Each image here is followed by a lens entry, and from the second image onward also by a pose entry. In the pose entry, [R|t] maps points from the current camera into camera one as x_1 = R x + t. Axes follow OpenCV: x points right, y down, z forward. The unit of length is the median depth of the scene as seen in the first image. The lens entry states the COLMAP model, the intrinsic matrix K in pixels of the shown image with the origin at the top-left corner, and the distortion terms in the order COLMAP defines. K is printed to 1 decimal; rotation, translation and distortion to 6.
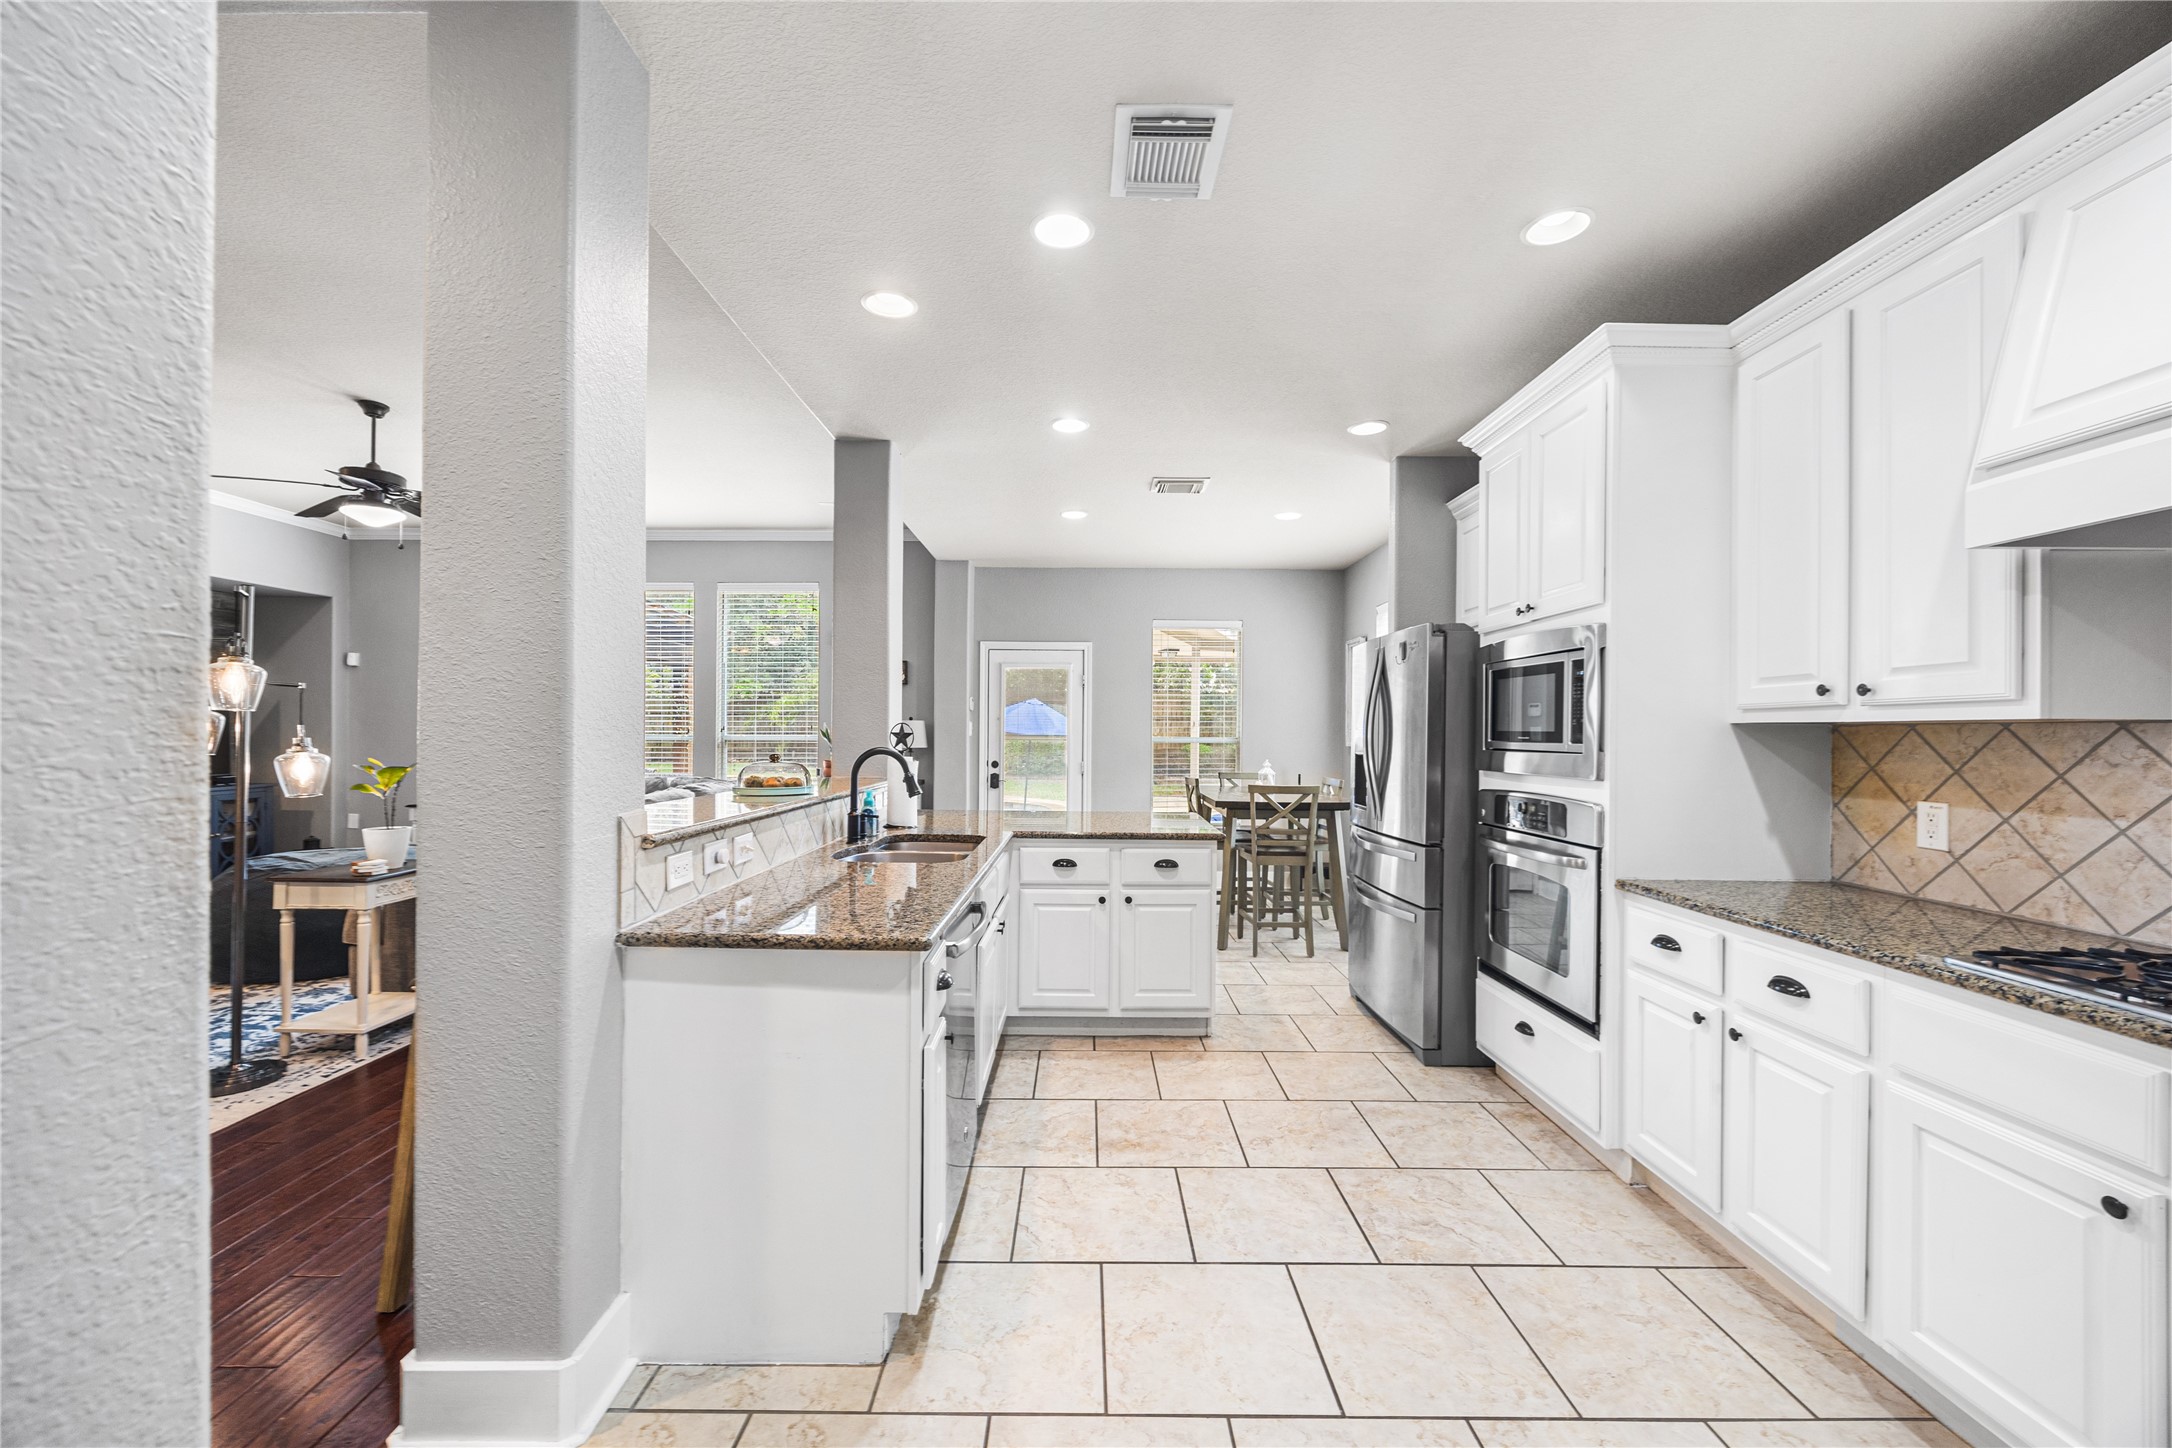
lens RADIAL K [[834.6, 0, 1085.2], [0, 834.6, 729.1], [0, 0, 1]] dist [-0.000593, -0.000073]
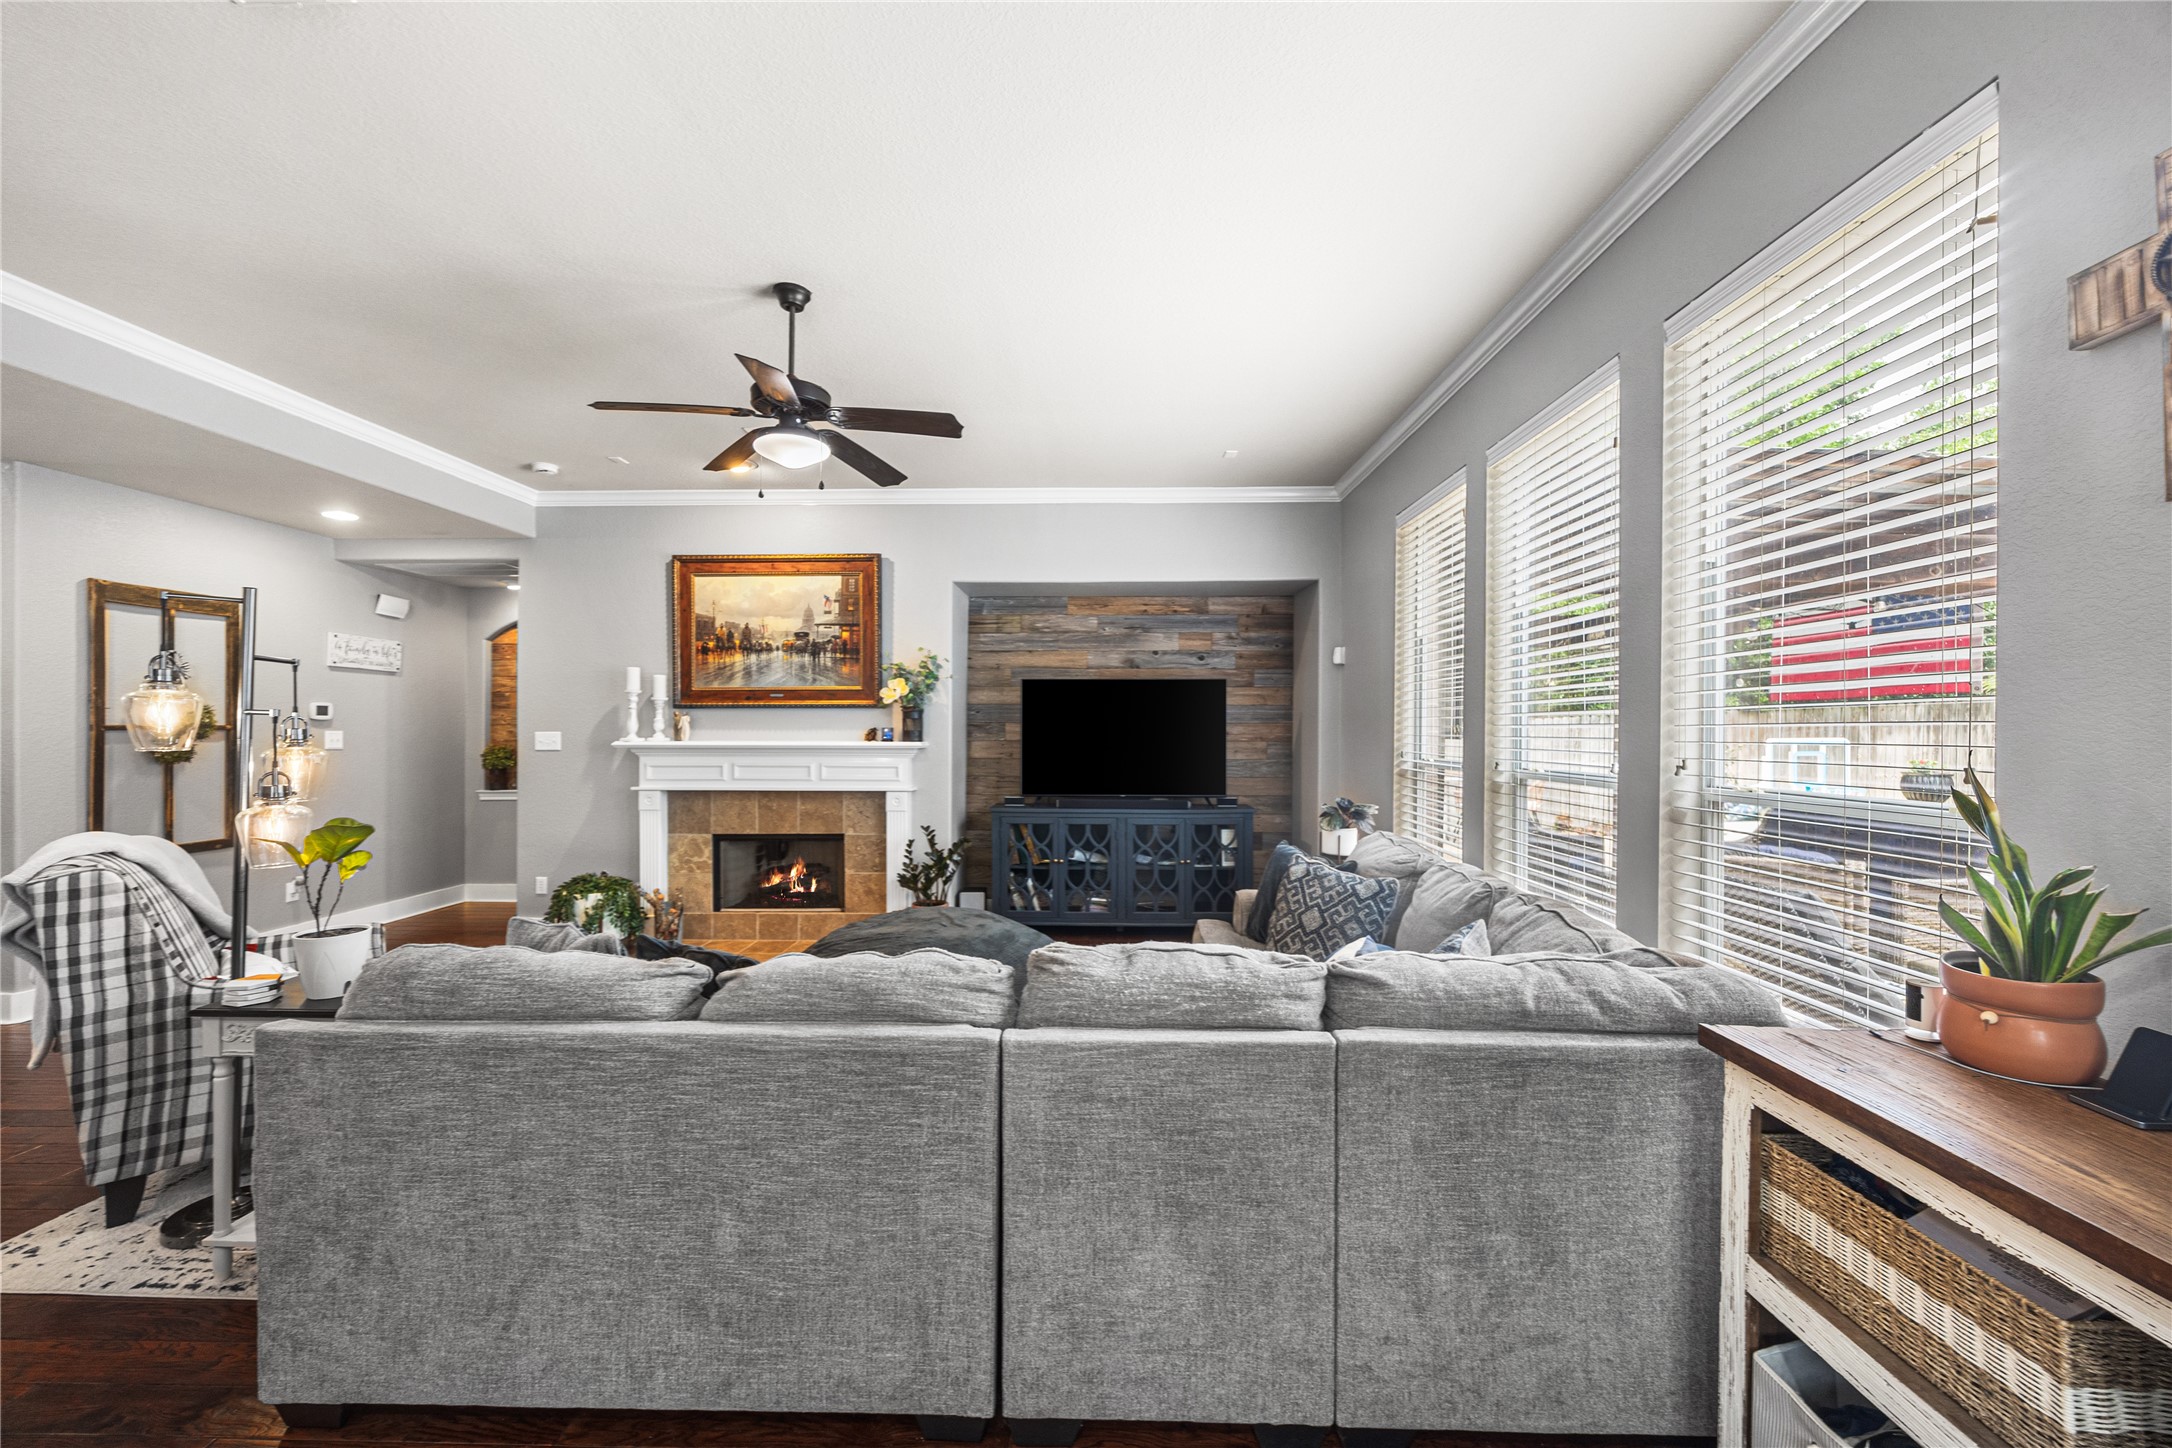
lens RADIAL K [[834.6, 0, 1083.3], [0, 834.6, 728.1], [0, 0, 1]] dist [-0.000593, -0.000073]
pose [[-0.036044, -0.007337, -0.999323, -0.180877], [0.003083, 0.999967, -0.007453, -0.020414], [0.999345, -0.003349, -0.036020, 1.263114]]
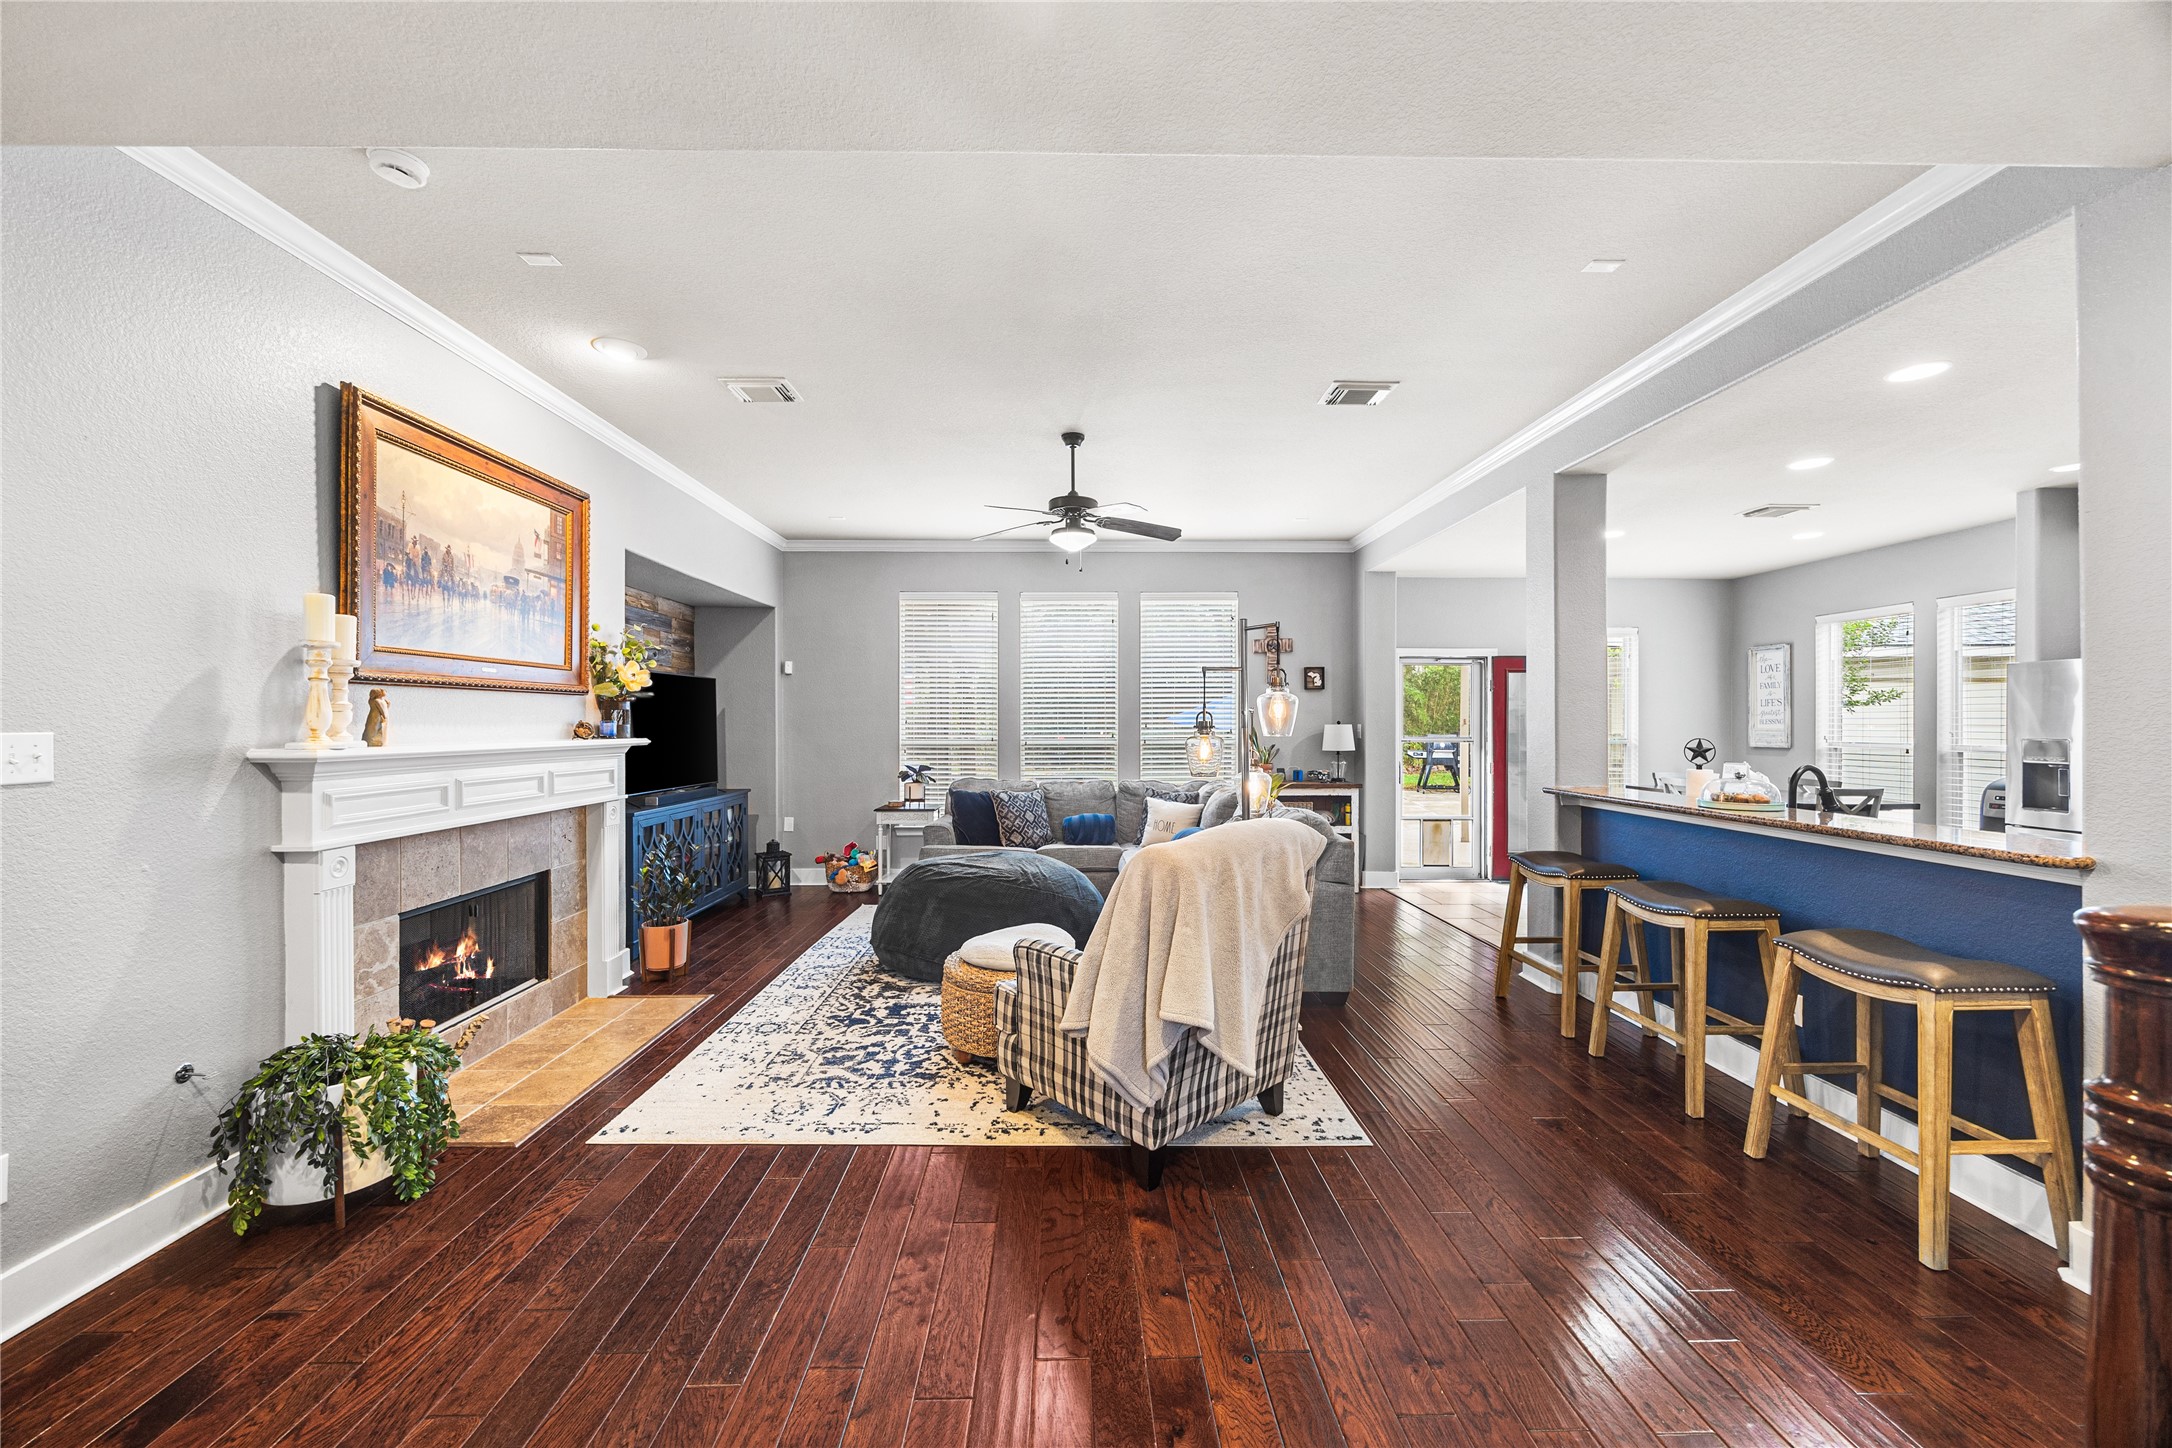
lens RADIAL K [[834.6, 0, 1091.2], [0, 834.6, 727.1], [0, 0, 1]] dist [-0.000593, -0.000073]
pose [[0.999404, -0.005564, 0.034080, -0.867665], [0.005292, 0.999954, 0.008054, -0.029096], [-0.034124, -0.007869, 0.999387, -0.052450]]
